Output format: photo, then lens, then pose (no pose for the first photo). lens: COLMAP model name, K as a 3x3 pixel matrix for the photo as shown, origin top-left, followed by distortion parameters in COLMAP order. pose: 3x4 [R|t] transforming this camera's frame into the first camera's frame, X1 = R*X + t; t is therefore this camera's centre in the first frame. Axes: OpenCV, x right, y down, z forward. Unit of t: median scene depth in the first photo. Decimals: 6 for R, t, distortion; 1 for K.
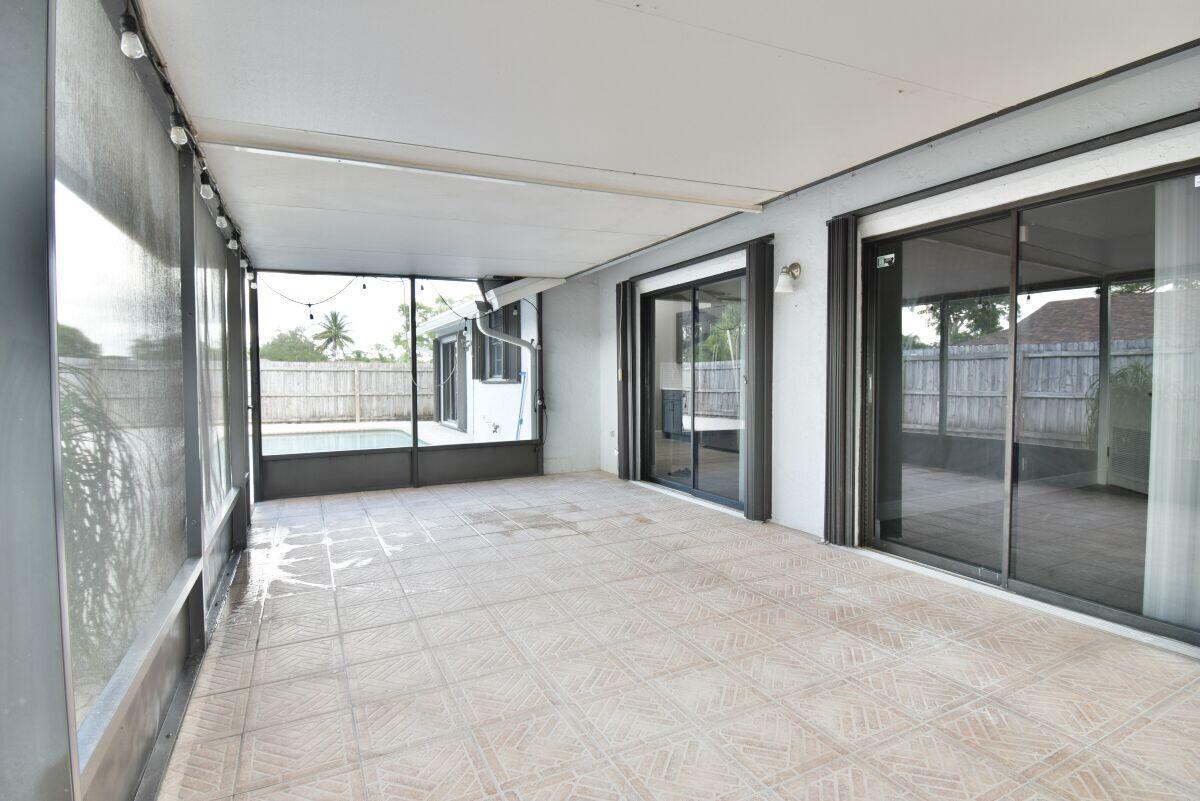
lens RADIAL K [[588.5, 0, 599.9], [0, 588.5, 398.1], [0, 0, 1]] dist [-0.002504, -0.000037]
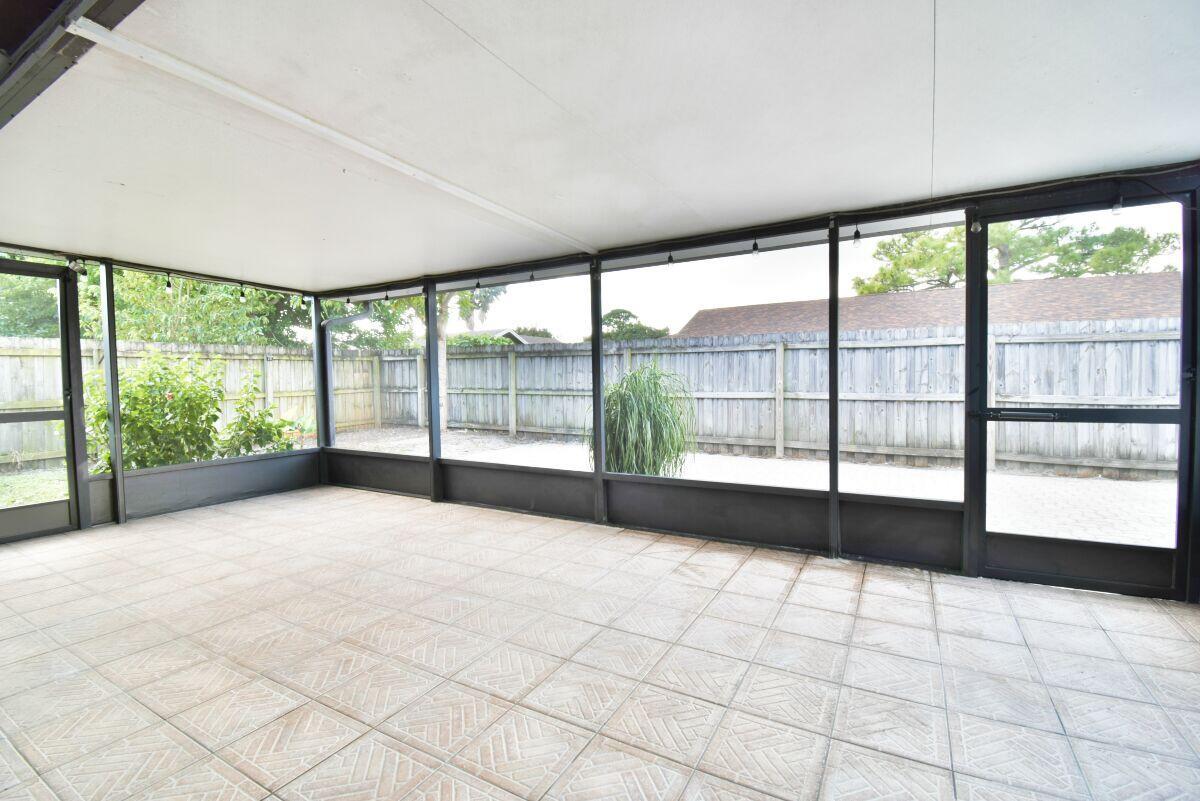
lens RADIAL K [[534.1, 0, 599.8], [0, 534.1, 395.5], [0, 0, 1]] dist [-0.002448, -0.003551]
pose [[-0.829778, 0.029657, -0.557304, 0.220650], [-0.006360, 0.998020, 0.062580, -0.075576], [0.558057, 0.055472, -0.827947, 2.027802]]
